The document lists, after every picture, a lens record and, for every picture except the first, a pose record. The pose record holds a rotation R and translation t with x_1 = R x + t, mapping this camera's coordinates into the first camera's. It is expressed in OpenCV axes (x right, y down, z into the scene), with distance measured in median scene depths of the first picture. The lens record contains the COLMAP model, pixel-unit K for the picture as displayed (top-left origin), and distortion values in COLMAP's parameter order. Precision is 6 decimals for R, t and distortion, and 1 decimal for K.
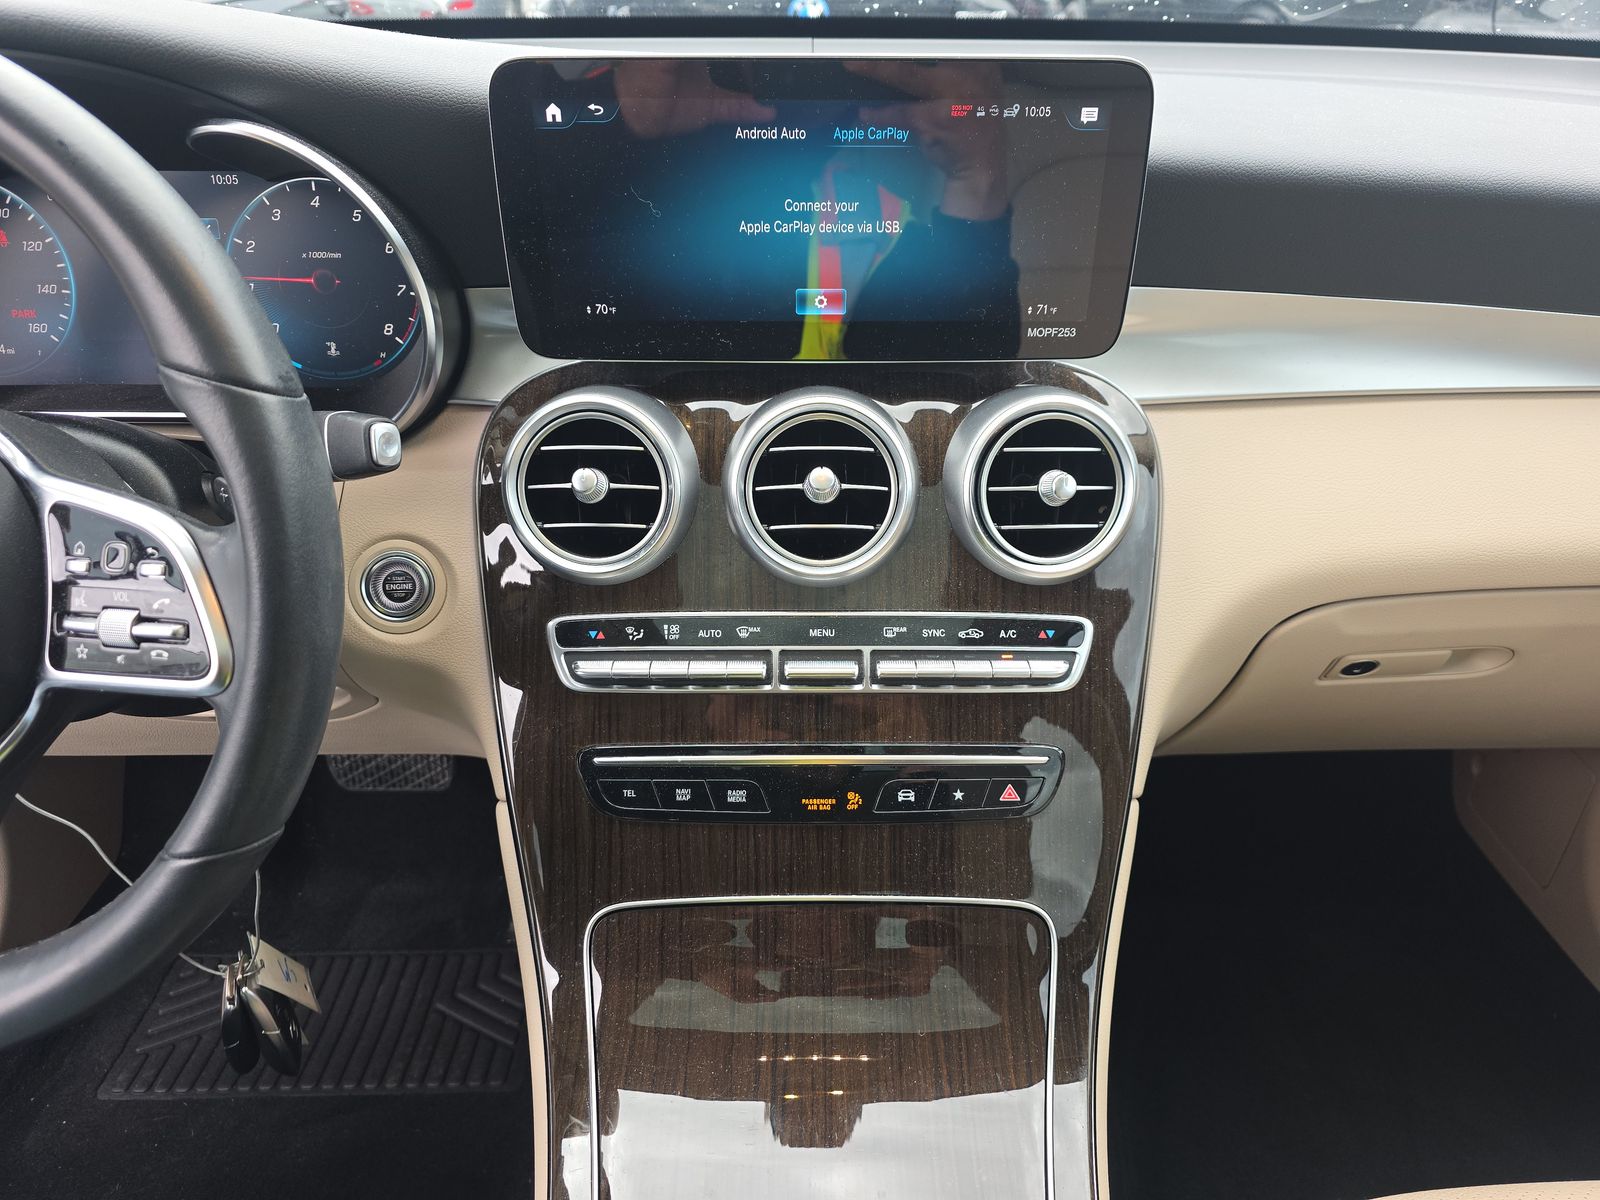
lens RADIAL K [[1050.6, 0, 793.7], [0, 1050.6, 602.5], [0, 0, 1]] dist [-0.000201, -0.004771]
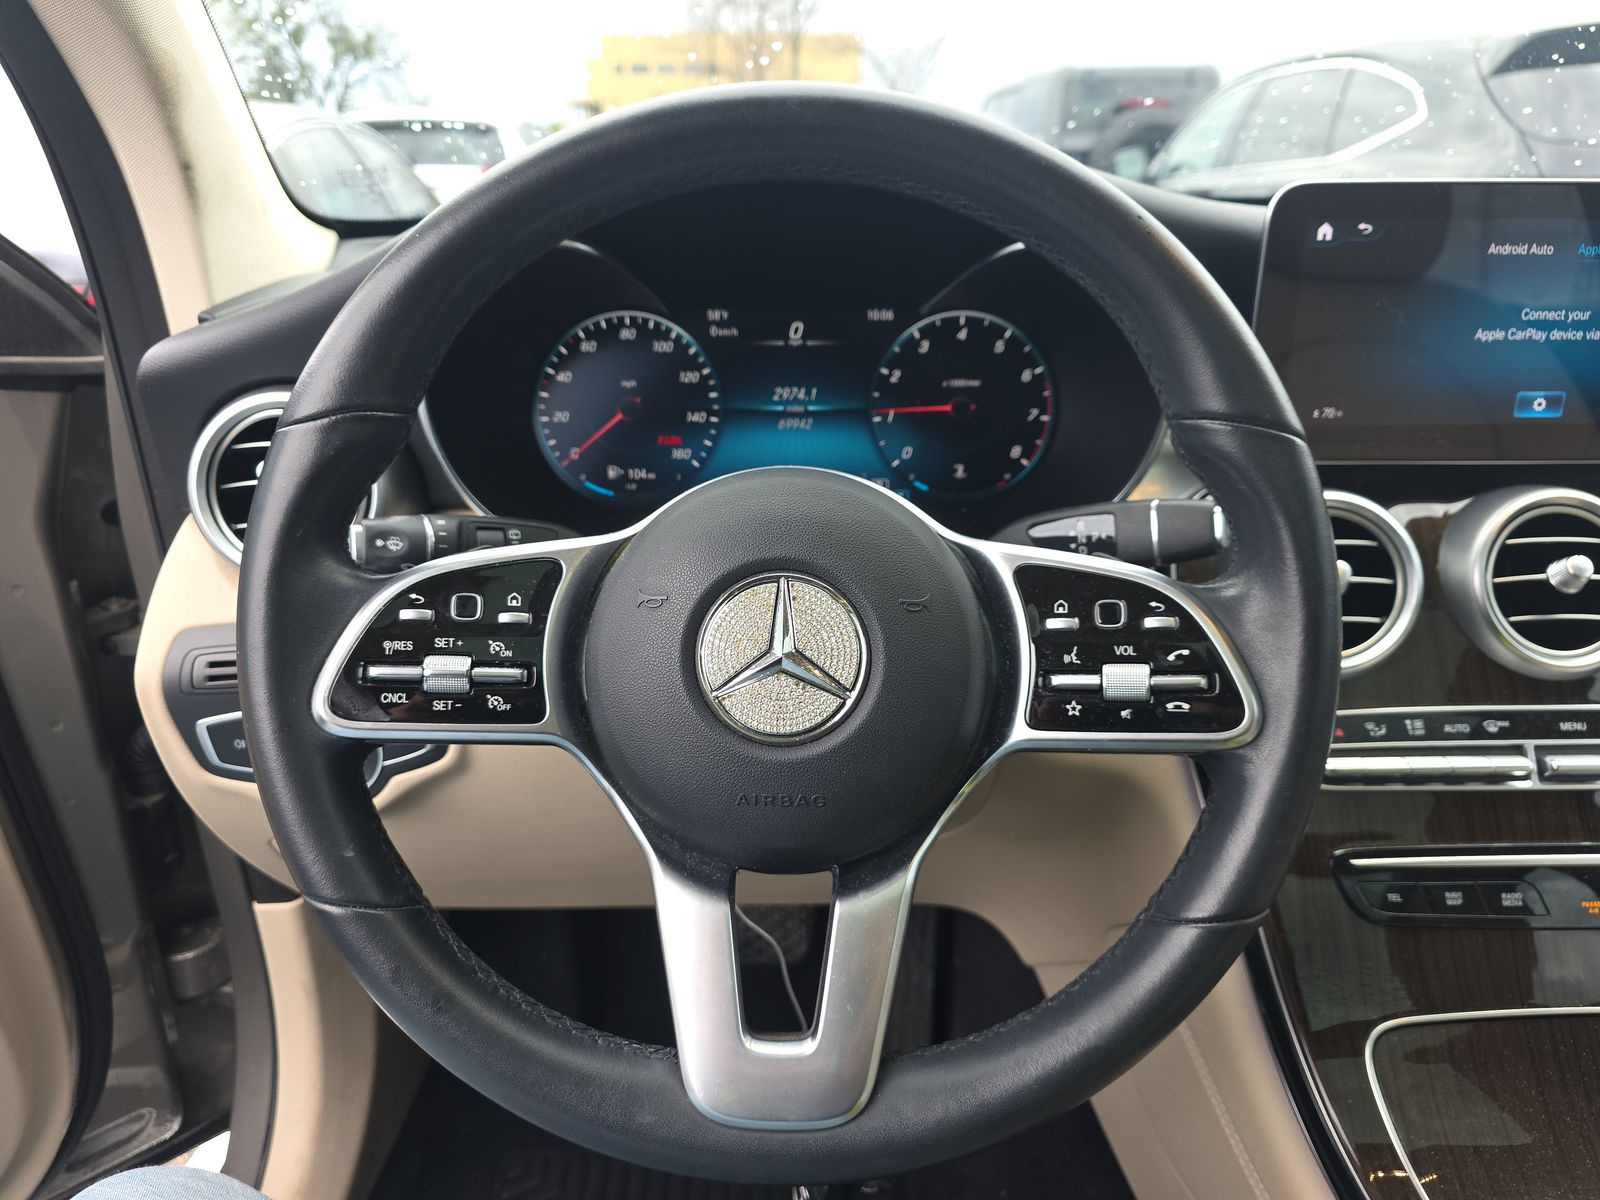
lens RADIAL K [[1050.6, 0, 795.9], [0, 1050.6, 602.4], [0, 0, 1]] dist [-0.000201, -0.004771]
pose [[0.999931, -0.008959, -0.007608, -0.688252], [0.007237, 0.979357, -0.202008, 0.108043], [0.009260, 0.201939, 0.979354, 0.013236]]
